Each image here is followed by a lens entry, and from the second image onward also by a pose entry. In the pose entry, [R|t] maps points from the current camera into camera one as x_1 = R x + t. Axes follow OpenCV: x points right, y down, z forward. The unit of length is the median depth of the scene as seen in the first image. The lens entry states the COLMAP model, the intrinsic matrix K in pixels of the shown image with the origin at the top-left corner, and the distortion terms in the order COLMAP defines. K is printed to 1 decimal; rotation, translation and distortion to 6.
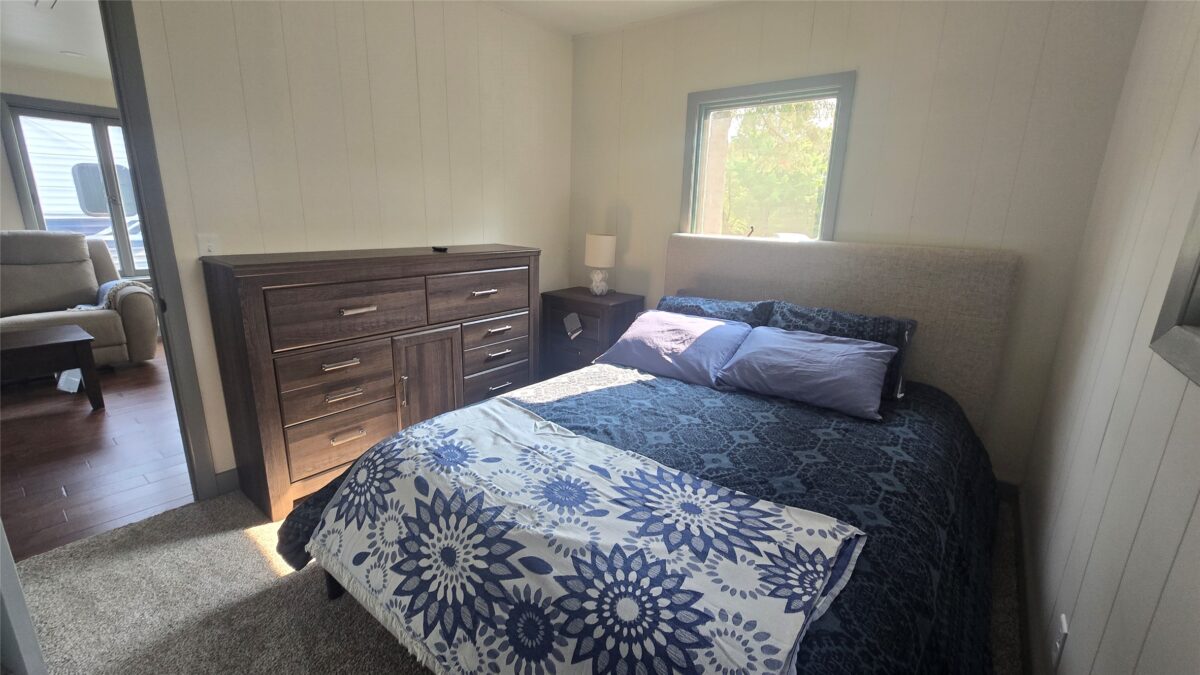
lens RADIAL K [[489.5, 0, 610.2], [0, 489.5, 329.1], [0, 0, 1]] dist [-0.008495, -0.001270]
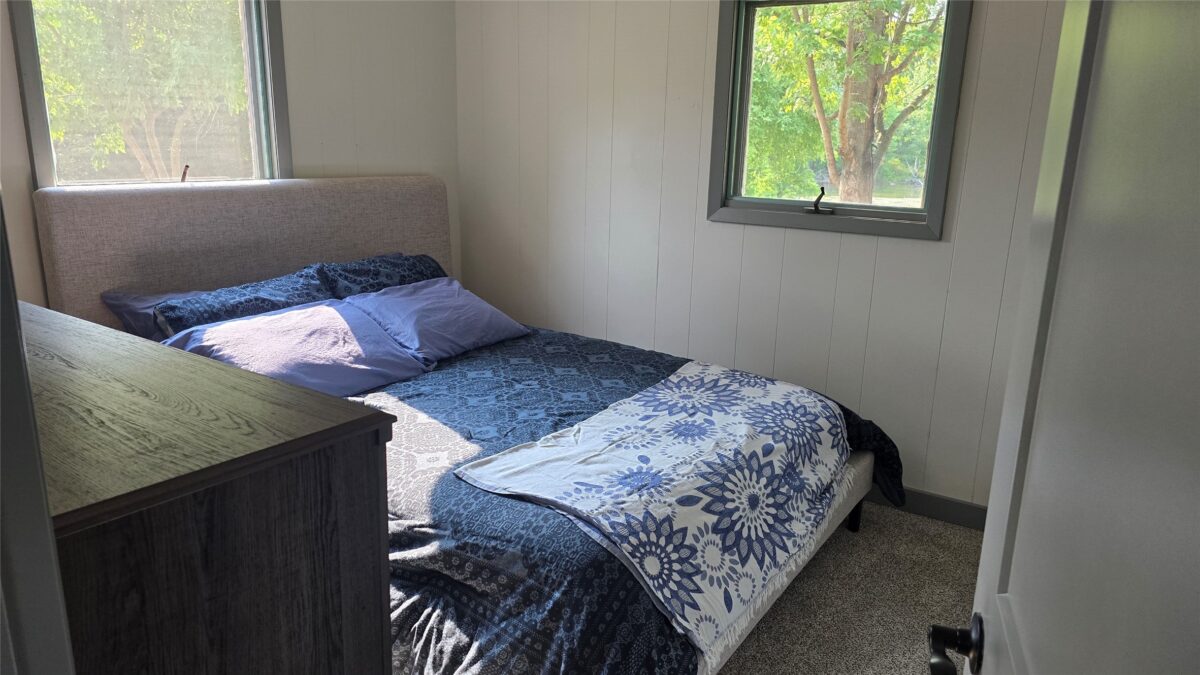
lens RADIAL K [[807.2, 0, 604.3], [0, 807.2, 343.7], [0, 0, 1]] dist [0.060702, -0.064902]
pose [[-0.058075, -0.283061, 0.957342, -1.724977], [0.203244, 0.935524, 0.288939, -0.404311], [-0.977404, 0.211354, 0.003199, 1.104065]]
